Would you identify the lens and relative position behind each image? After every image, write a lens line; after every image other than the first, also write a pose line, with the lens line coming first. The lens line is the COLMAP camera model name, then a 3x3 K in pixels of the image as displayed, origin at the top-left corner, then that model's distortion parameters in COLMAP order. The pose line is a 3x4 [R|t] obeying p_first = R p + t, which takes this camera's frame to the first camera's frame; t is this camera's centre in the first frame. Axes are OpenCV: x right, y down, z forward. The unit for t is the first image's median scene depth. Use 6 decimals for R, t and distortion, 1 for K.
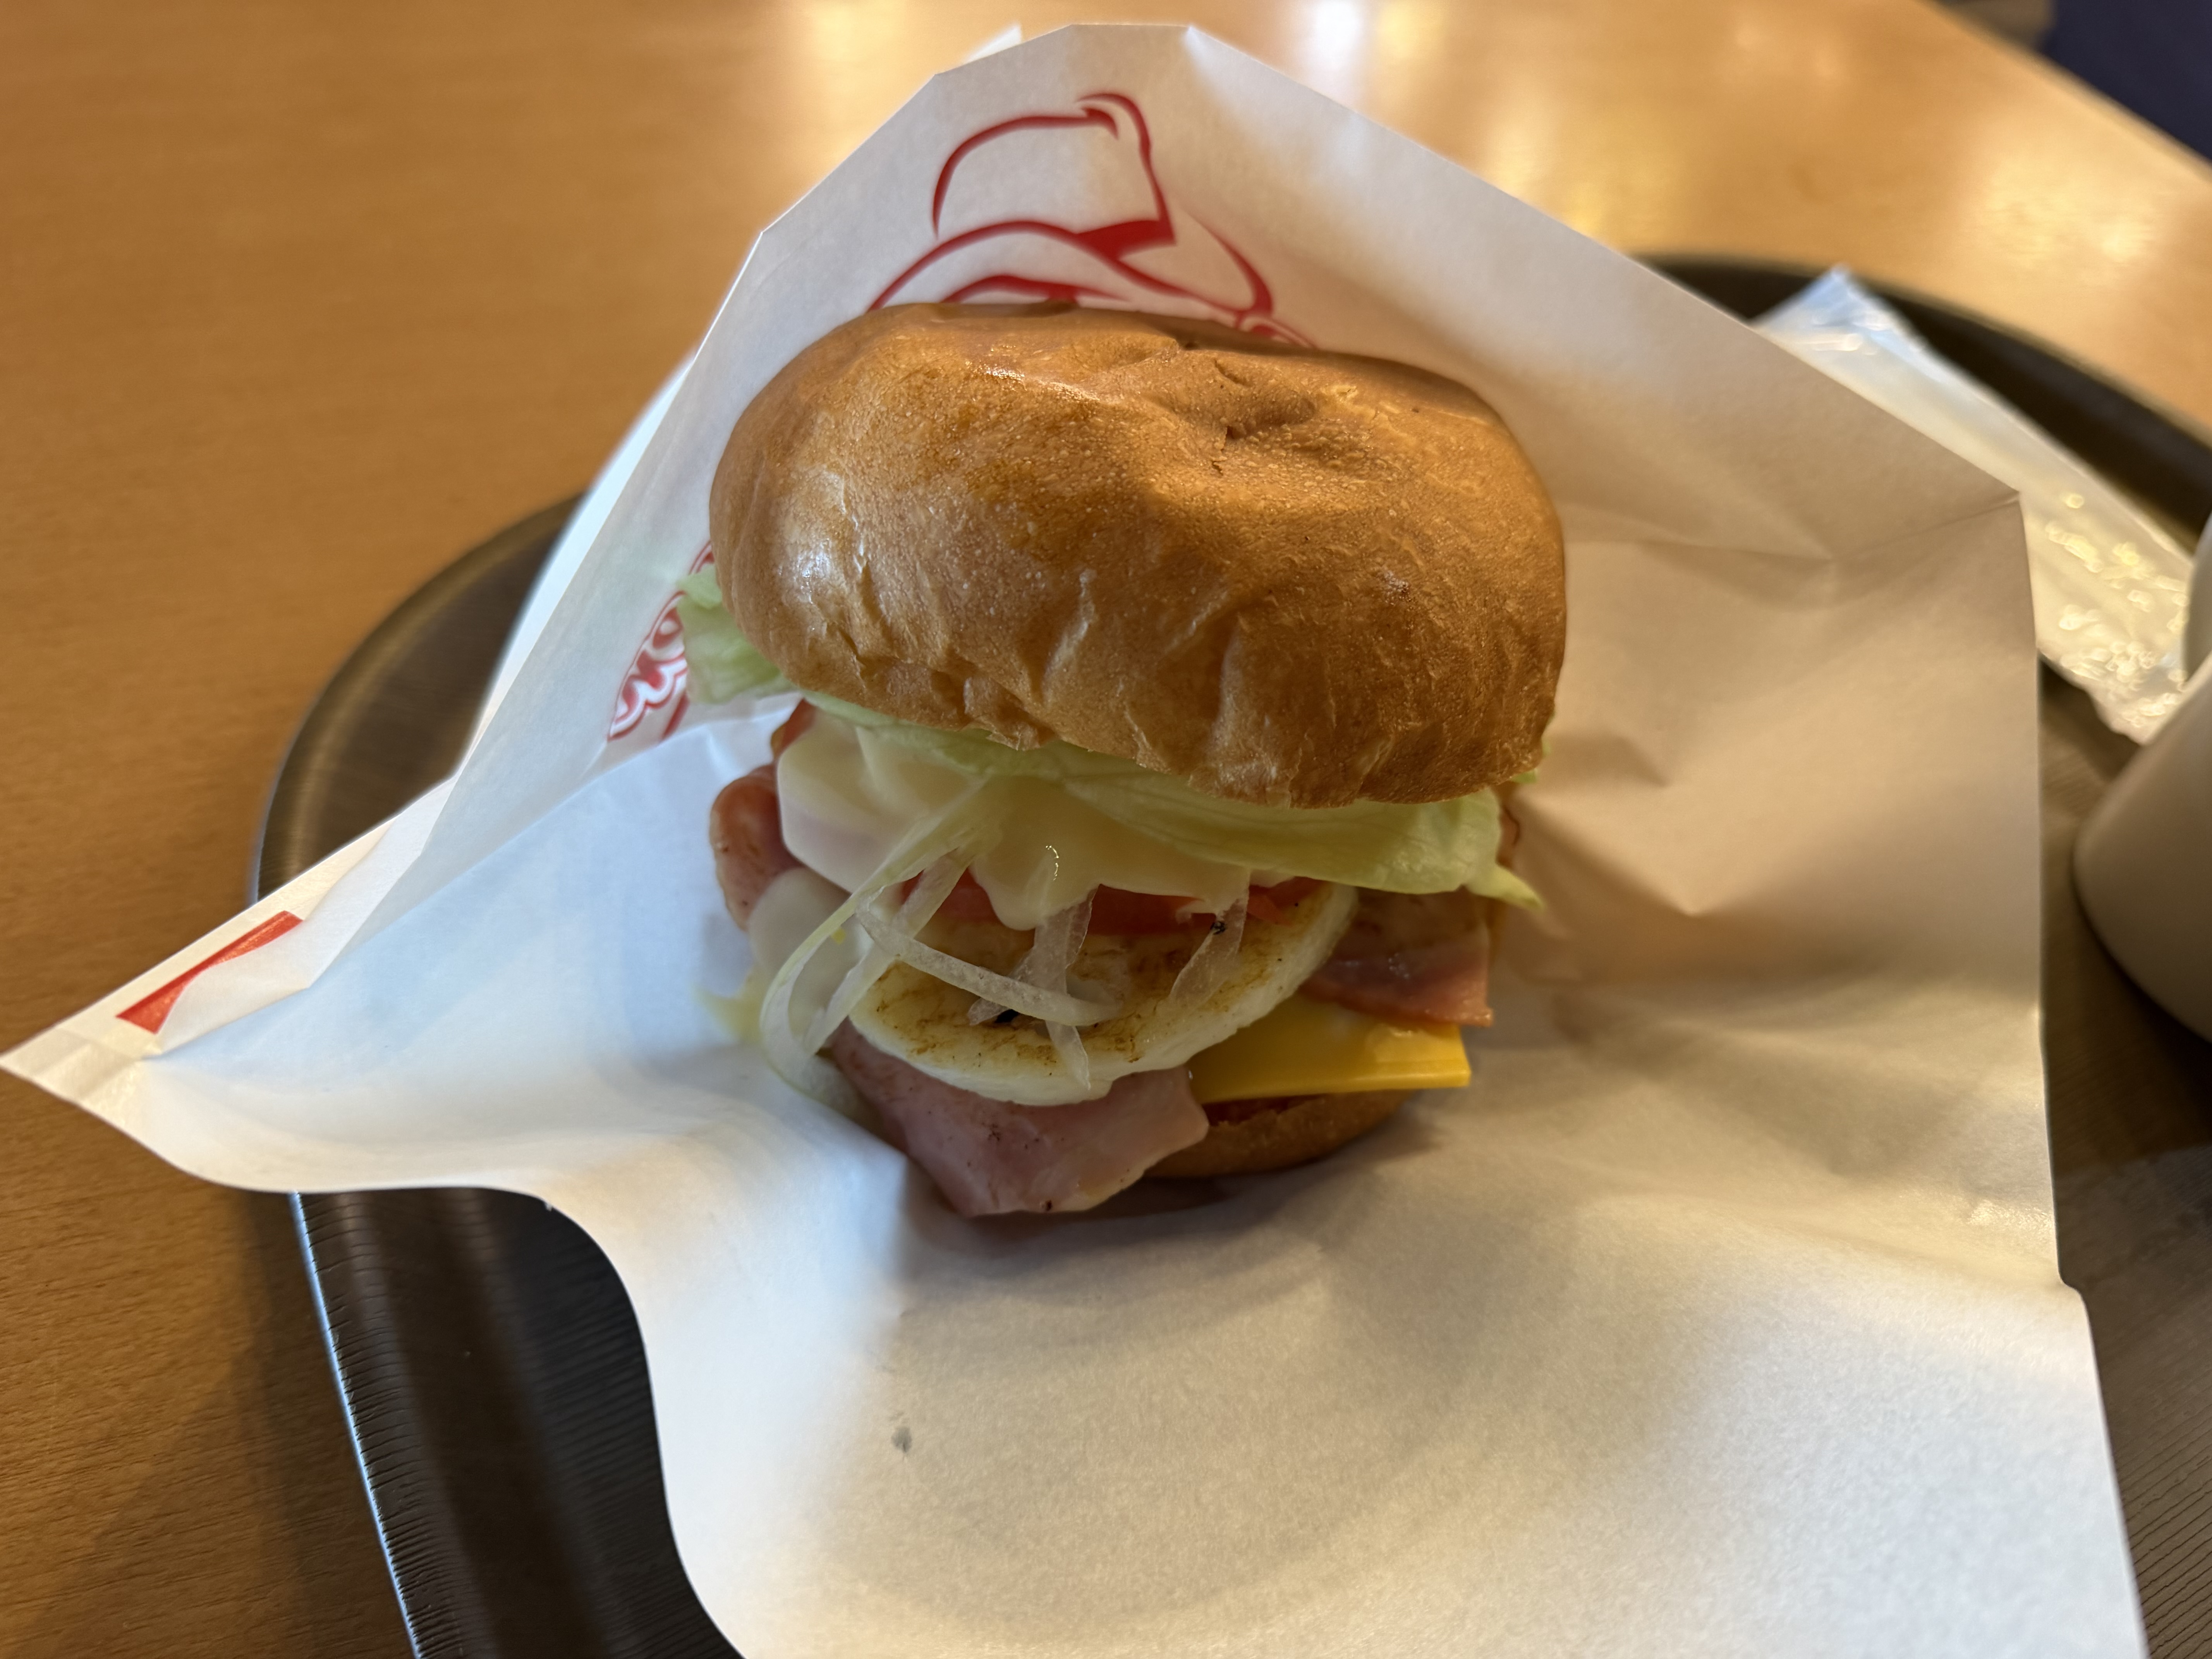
lens RADIAL K [[1558.4, 0, 1106.0], [0, 1558.4, 829.5], [0, 0, 1]] dist [0.070486, -0.000933]
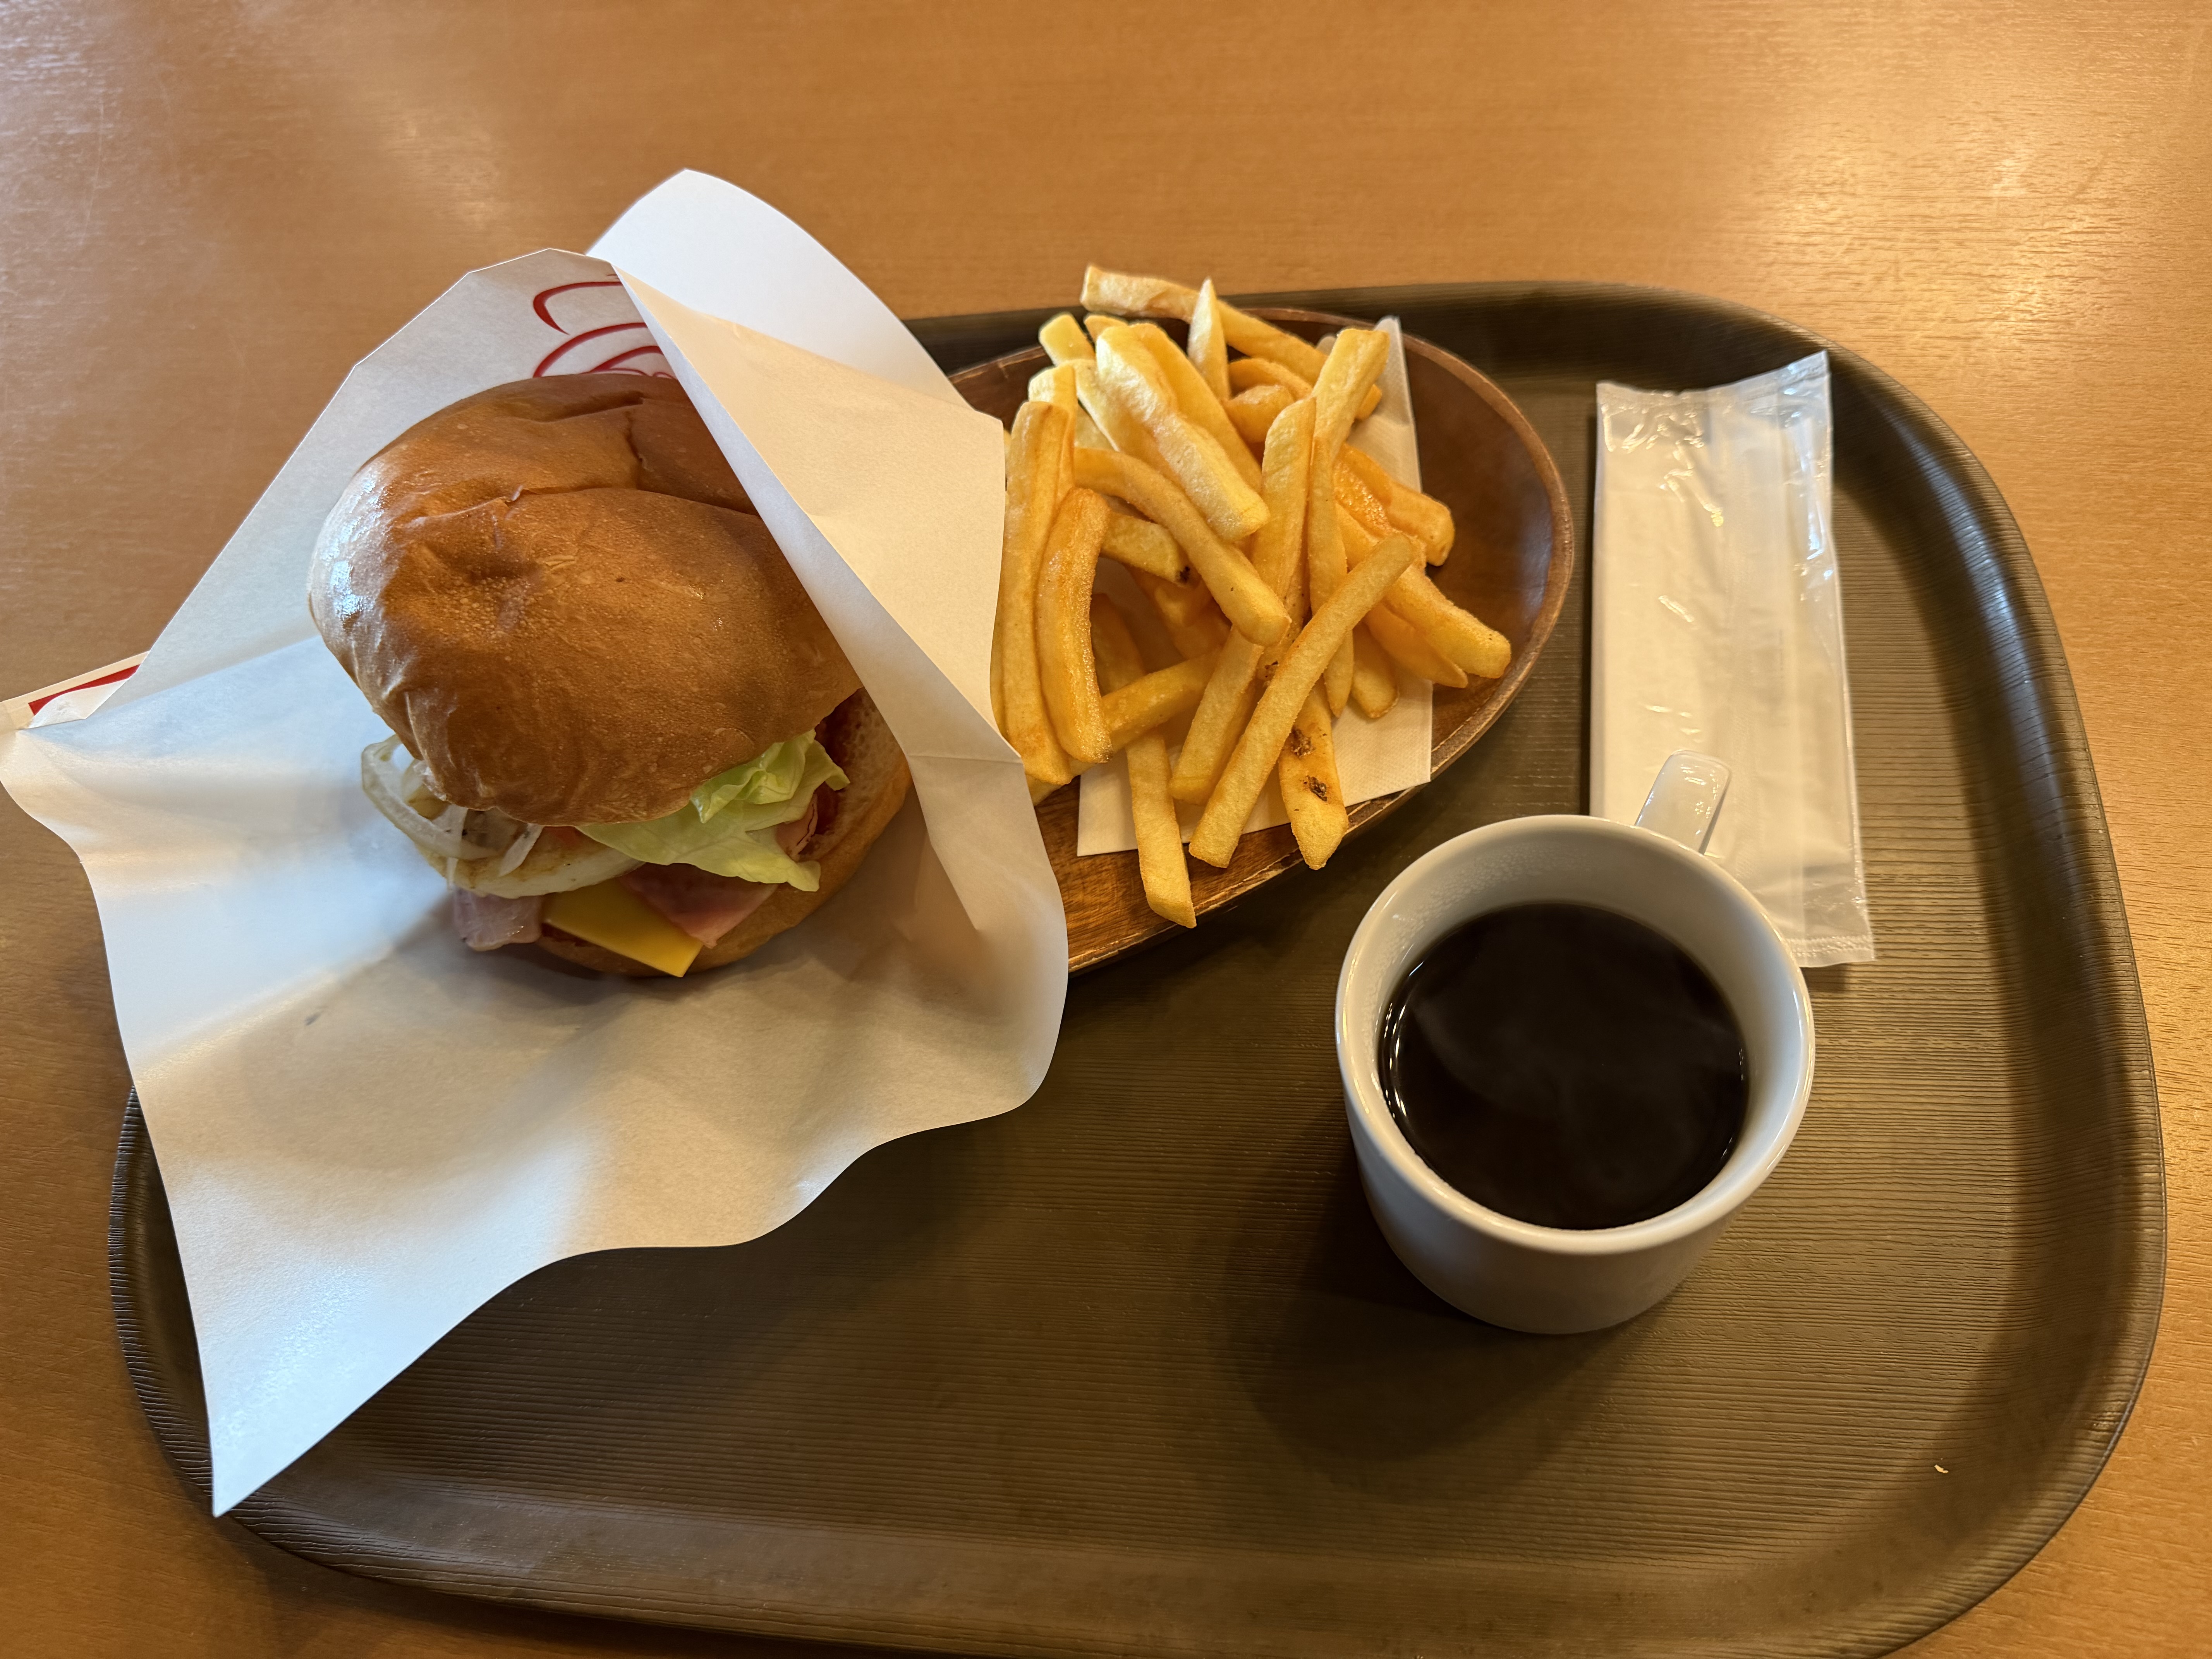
lens RADIAL K [[1558.4, 0, 1106.0], [0, 1558.4, 829.5], [0, 0, 1]] dist [0.070486, -0.000933]
pose [[0.811035, 0.375296, -0.448748, 1.459447], [-0.229246, 0.909636, 0.346422, -0.735497], [0.538208, -0.178087, 0.823782, -0.062129]]
